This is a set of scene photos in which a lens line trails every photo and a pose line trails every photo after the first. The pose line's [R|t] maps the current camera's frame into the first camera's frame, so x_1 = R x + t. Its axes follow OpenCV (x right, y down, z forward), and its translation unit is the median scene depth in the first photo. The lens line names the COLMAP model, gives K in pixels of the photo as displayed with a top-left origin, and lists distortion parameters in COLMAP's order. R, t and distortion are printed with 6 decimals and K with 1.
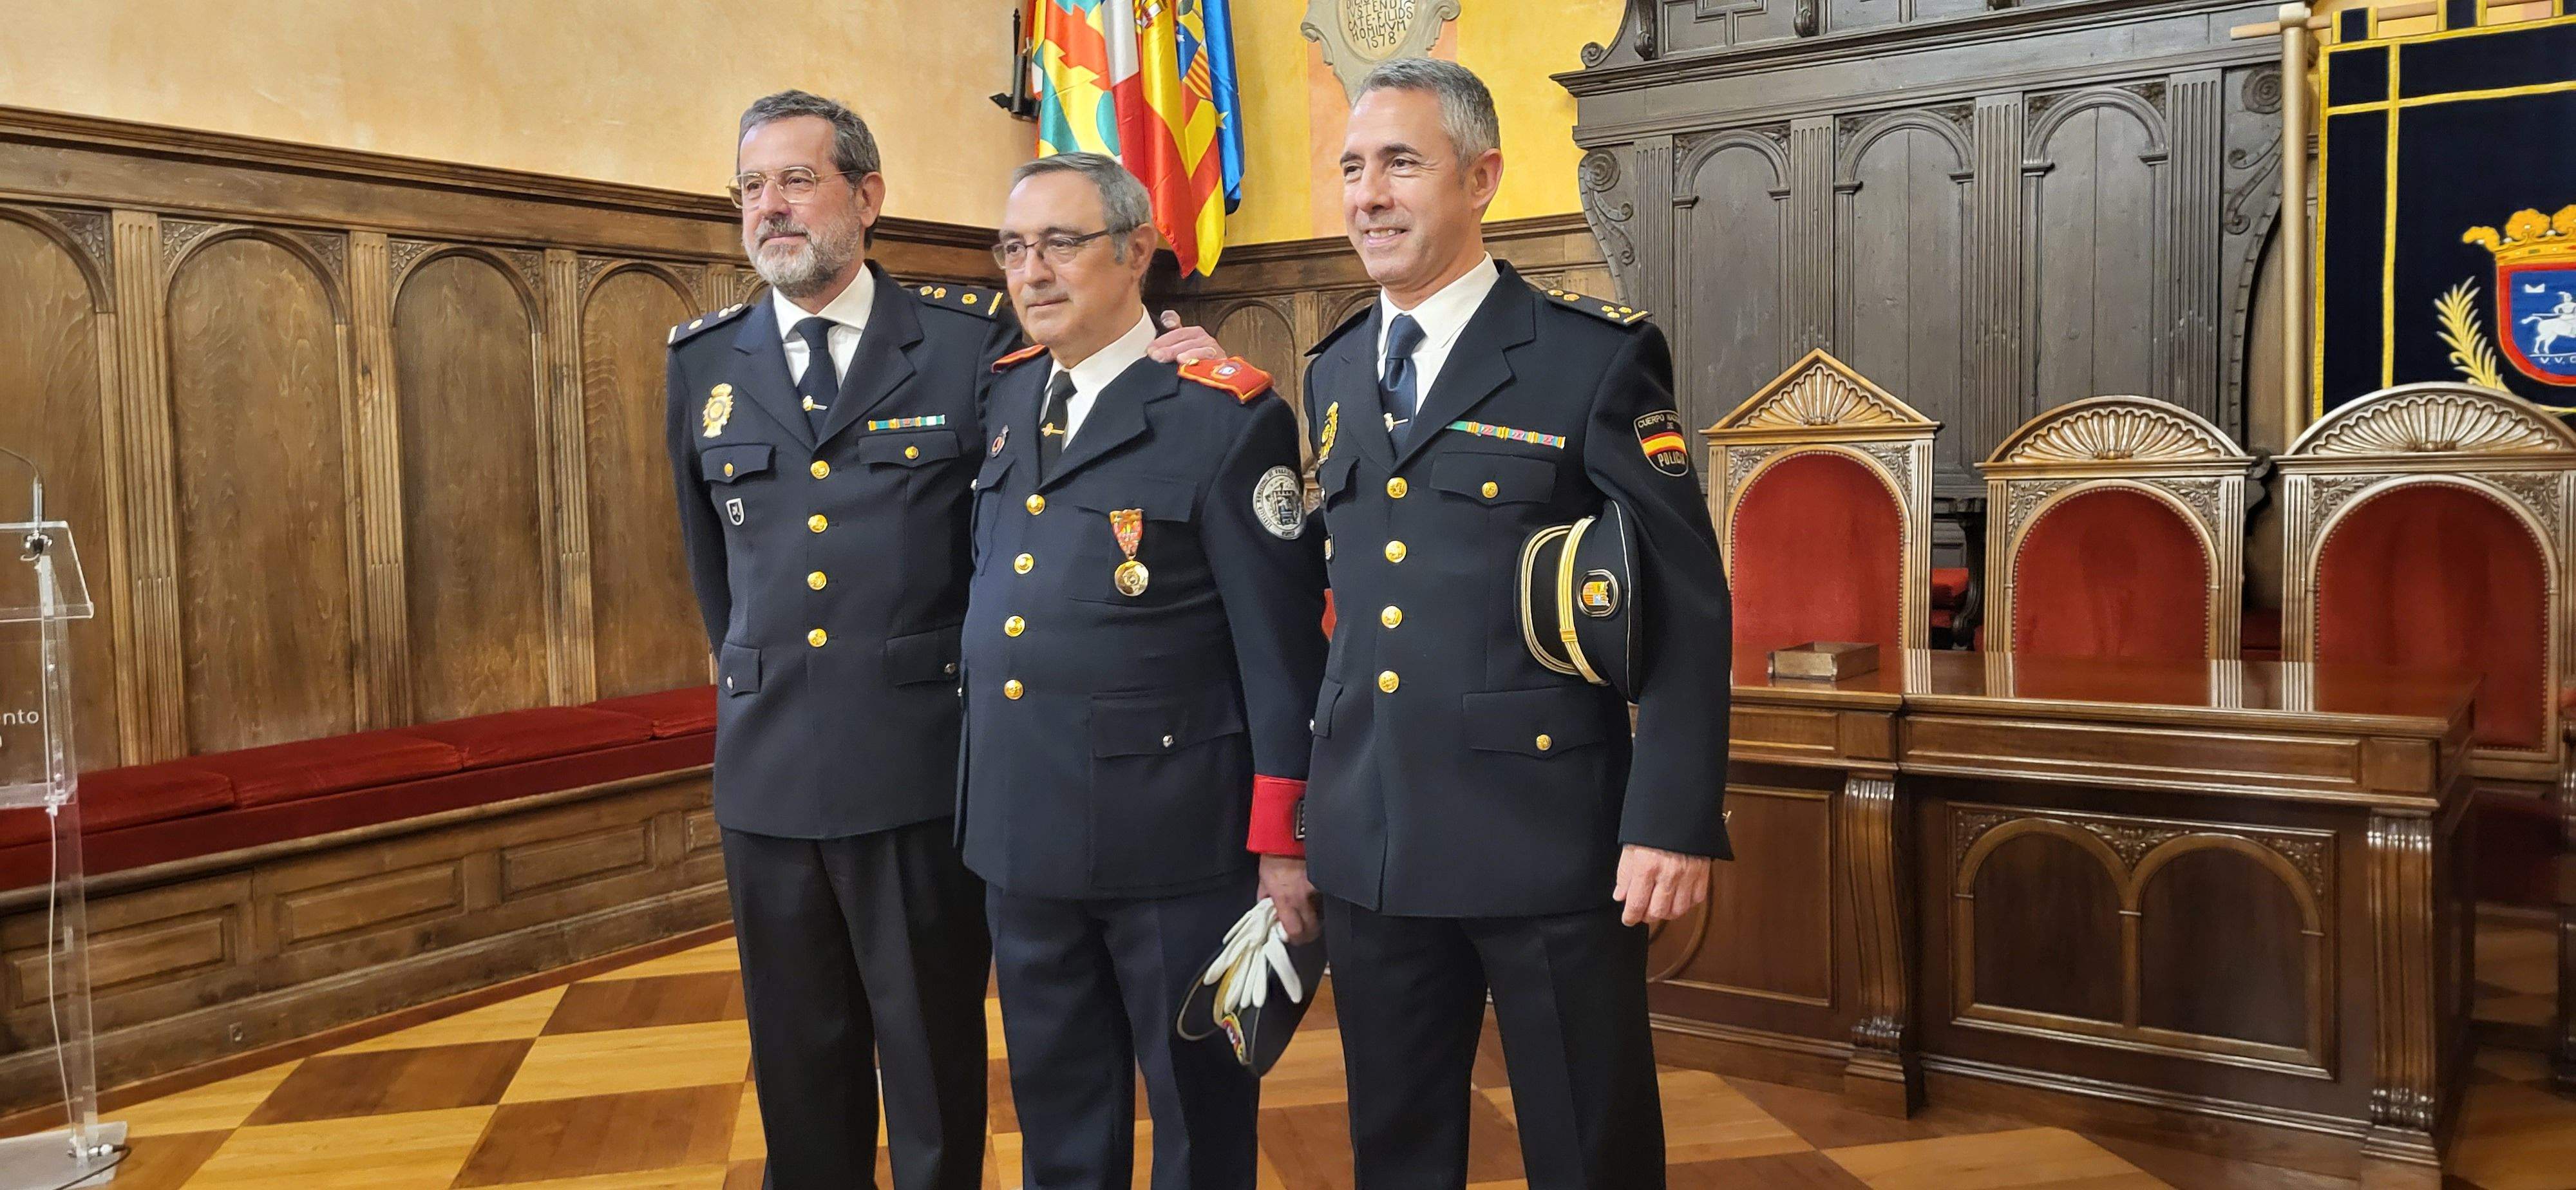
lens RADIAL K [[1967.2, 0, 1285.7], [0, 1967.2, 573.4], [0, 0, 1]] dist [0.051351, -0.051770]
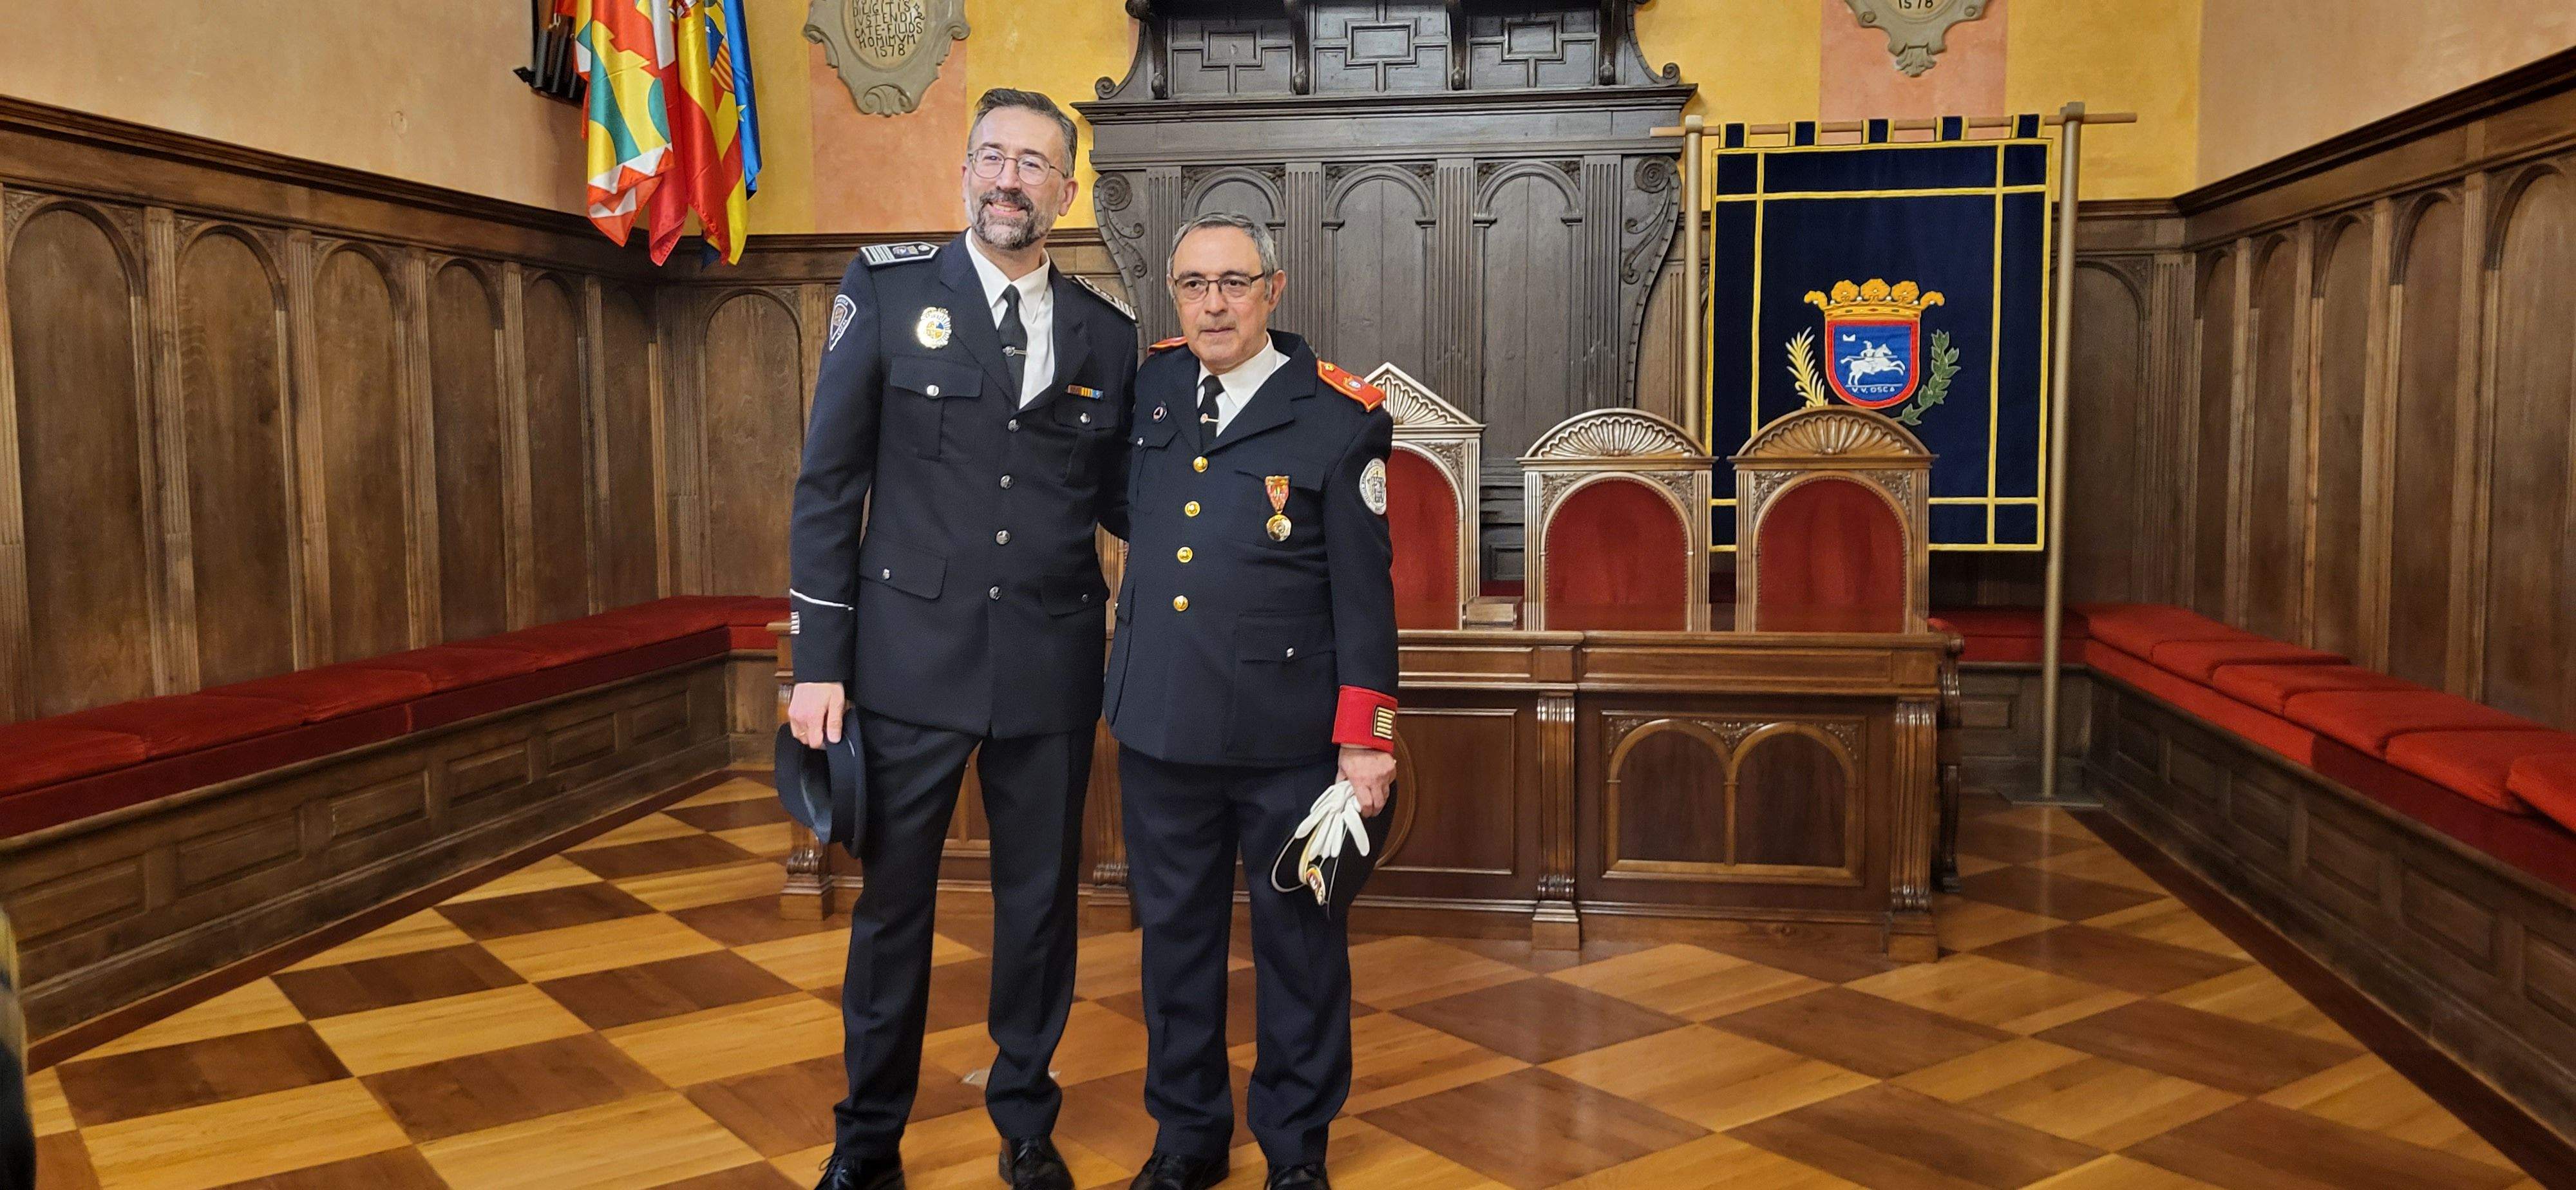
lens RADIAL K [[1963.6, 0, 1289.1], [0, 1963.6, 598.4], [0, 0, 1]] dist [0.044272, -0.036584]
pose [[0.905931, -0.017129, 0.423079, -0.305361], [0.008982, 0.999734, 0.021243, 0.006187], [-0.423330, -0.015445, 0.905844, -0.084043]]
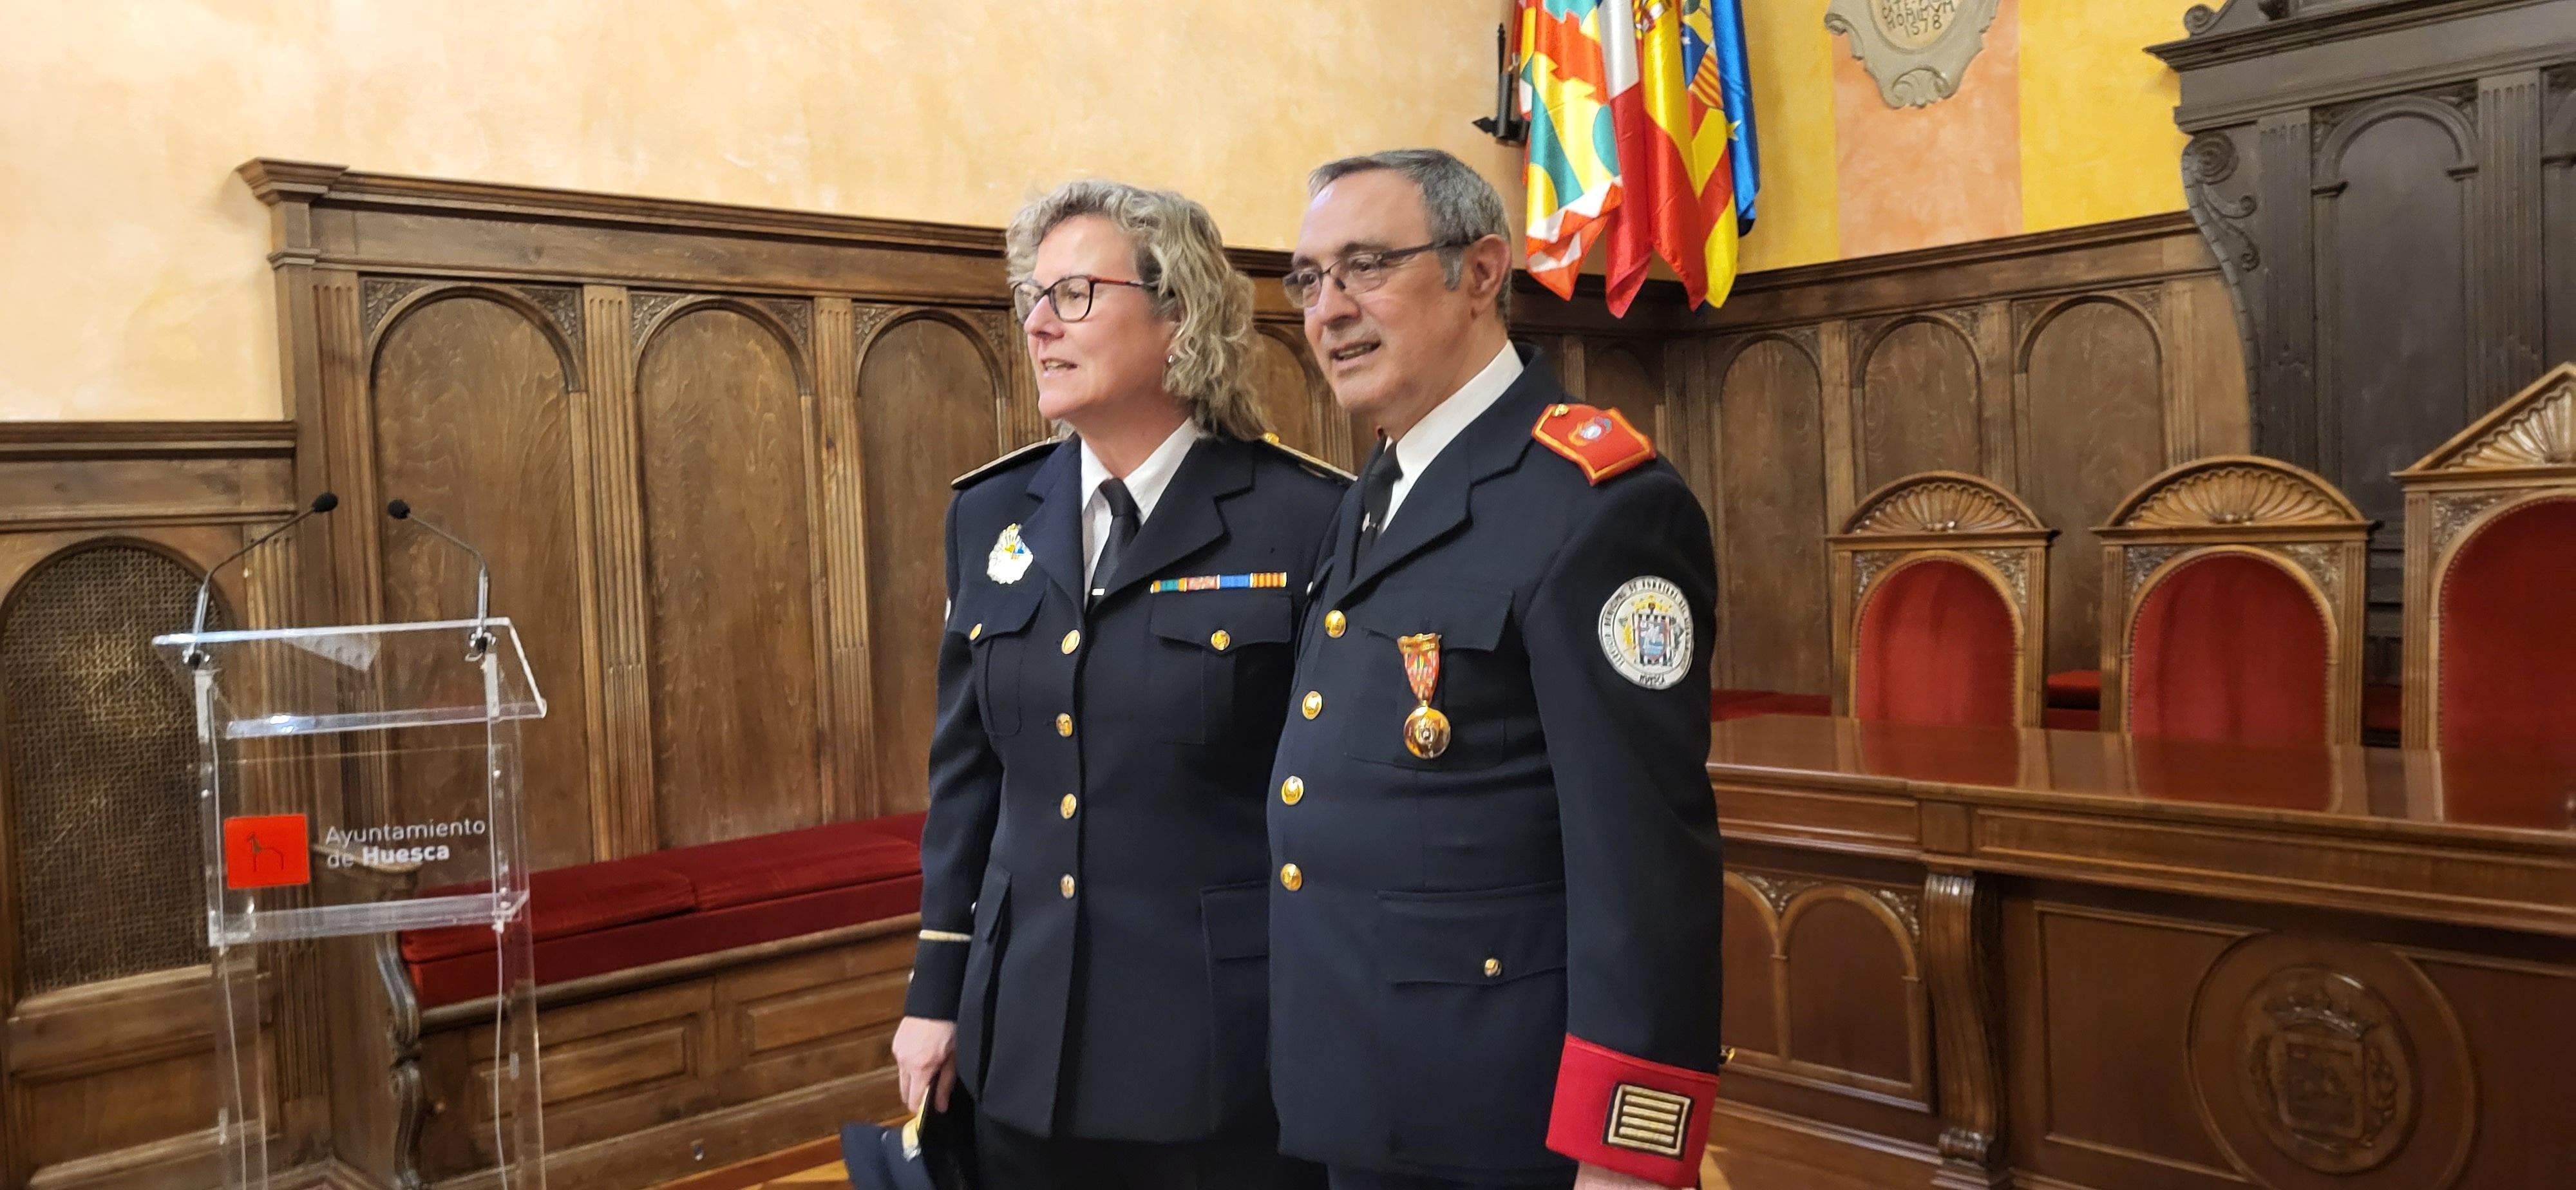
lens RADIAL K [[1973.5, 0, 1268.9], [0, 1973.5, 600.8], [0, 0, 1]] dist [0.046749, -0.042271]
pose [[0.970780, -0.006979, -0.239869, -0.032686], [0.004574, 0.999934, -0.010582, -0.015625], [0.239927, 0.009175, 0.970748, 0.129940]]
